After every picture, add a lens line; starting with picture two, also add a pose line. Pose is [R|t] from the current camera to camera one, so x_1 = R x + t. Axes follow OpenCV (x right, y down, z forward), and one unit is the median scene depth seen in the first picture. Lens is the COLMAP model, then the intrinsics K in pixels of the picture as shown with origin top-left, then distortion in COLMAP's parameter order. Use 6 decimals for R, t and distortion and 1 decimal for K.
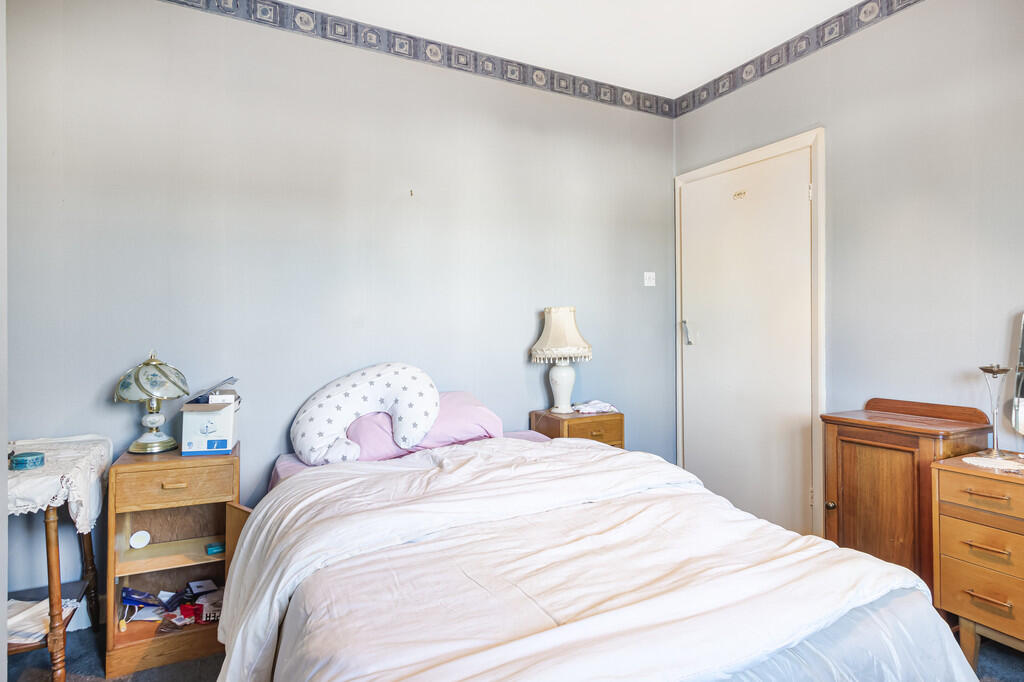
lens RADIAL K [[552.3, 0, 515.4], [0, 552.3, 332.2], [0, 0, 1]] dist [0.019383, 0.000852]
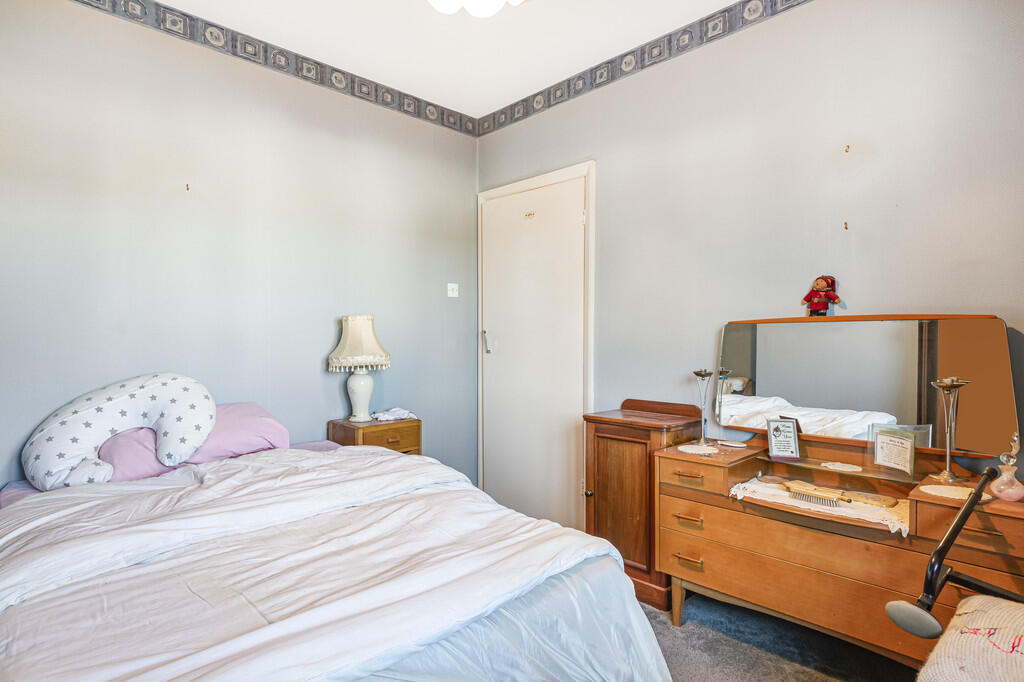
lens RADIAL K [[552.3, 0, 510.6], [0, 552.3, 350.6], [0, 0, 1]] dist [0.019383, 0.000852]
pose [[0.962917, 0.001261, 0.269796, 0.103849], [-0.005844, 0.999852, 0.016184, -0.000158], [-0.269736, -0.017161, 0.962781, -0.046586]]
